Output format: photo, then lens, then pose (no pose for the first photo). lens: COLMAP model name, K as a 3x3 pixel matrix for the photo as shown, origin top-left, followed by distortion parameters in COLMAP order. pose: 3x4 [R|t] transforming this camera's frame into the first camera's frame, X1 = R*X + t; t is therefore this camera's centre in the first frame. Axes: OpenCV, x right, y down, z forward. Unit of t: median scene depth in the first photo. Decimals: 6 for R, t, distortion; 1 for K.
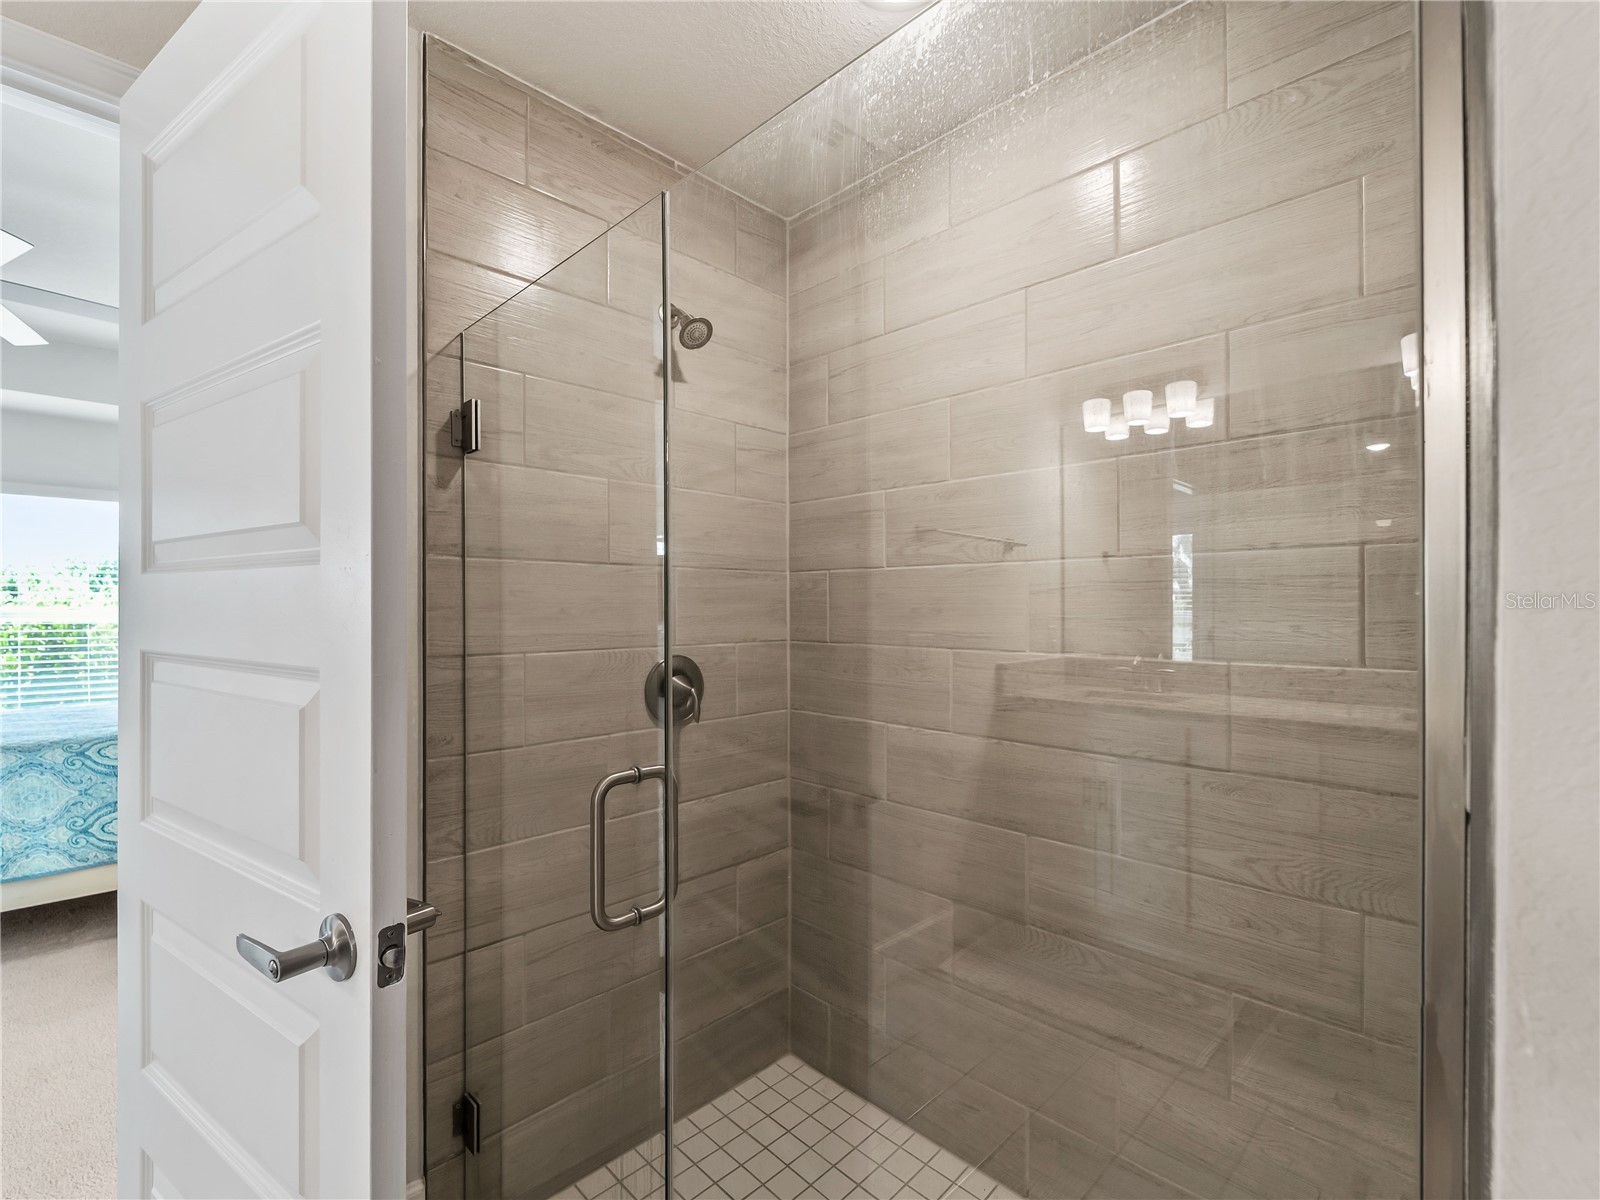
lens RADIAL K [[725.7, 0, 806.7], [0, 725.7, 603.2], [0, 0, 1]] dist [-0.000760, -0.000813]
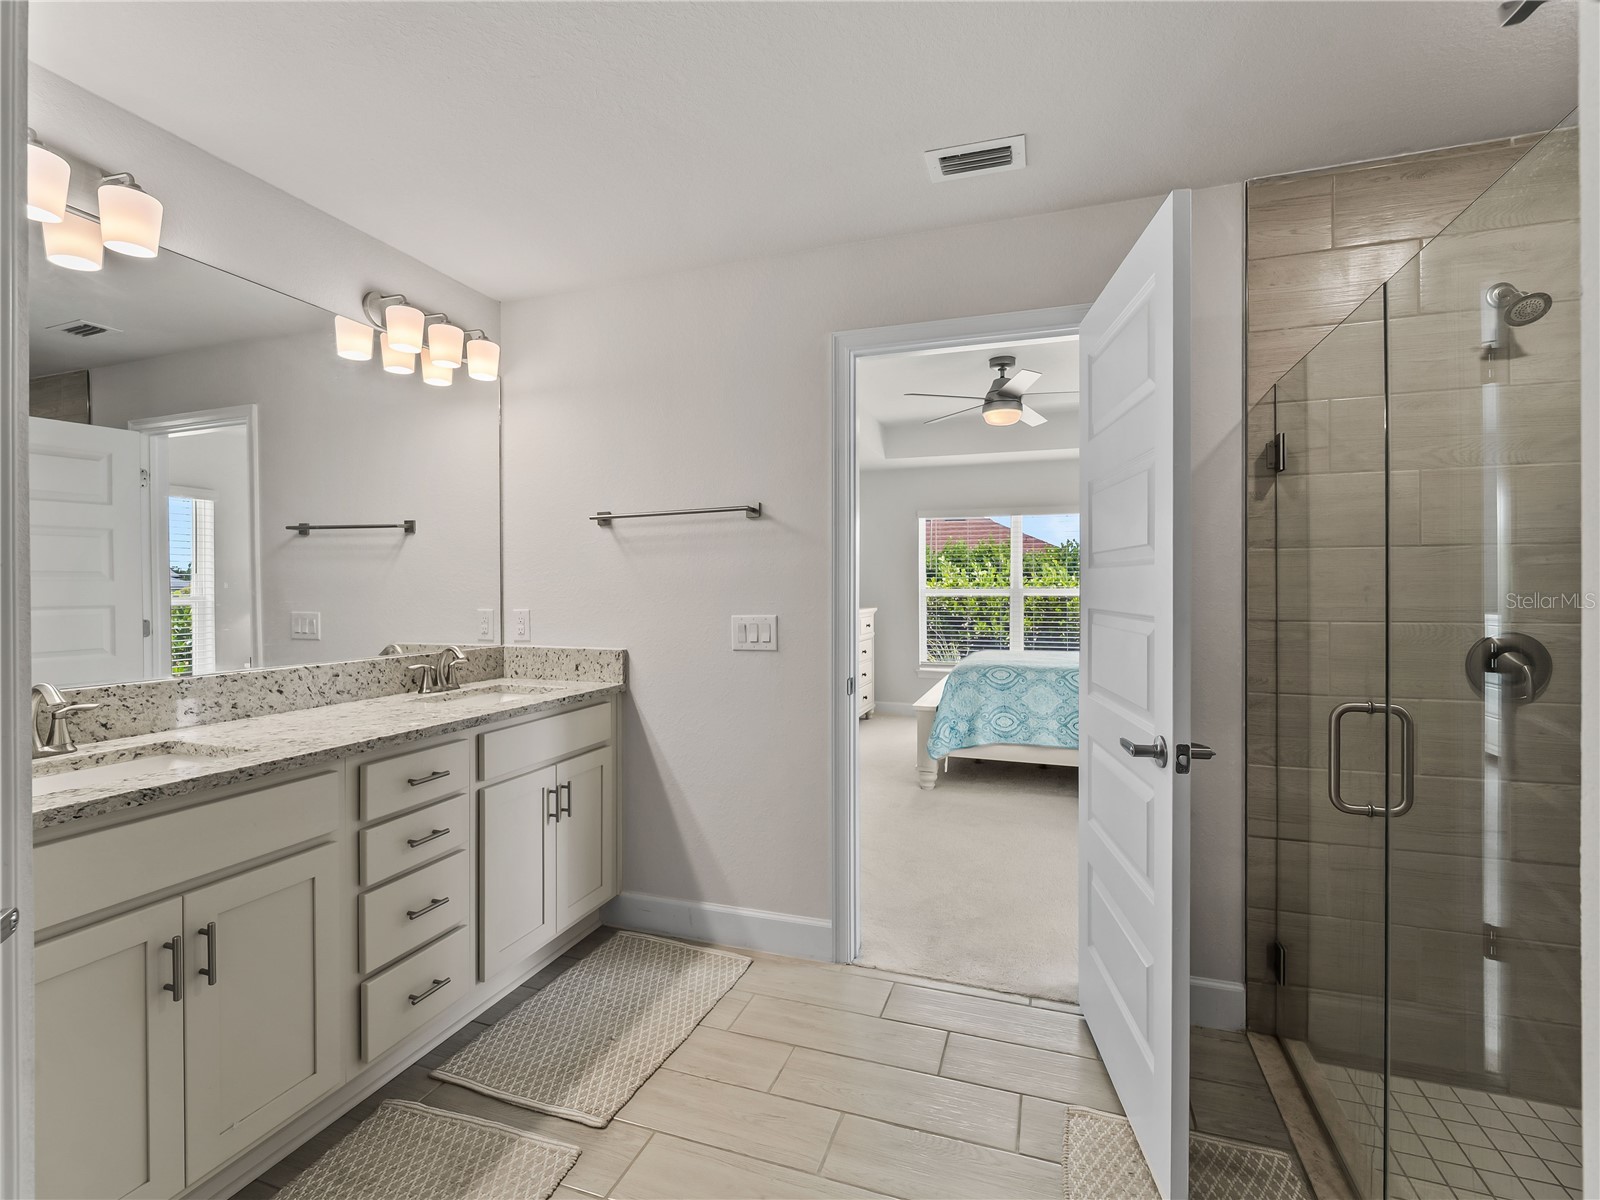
lens RADIAL K [[725.7, 0, 806.7], [0, 725.7, 603.2], [0, 0, 1]] dist [-0.000760, -0.000813]
pose [[0.431597, 0.019266, -0.901861, 0.372317], [0.009626, 0.999617, 0.025961, -0.004634], [0.902015, -0.019886, 0.431246, -0.380228]]
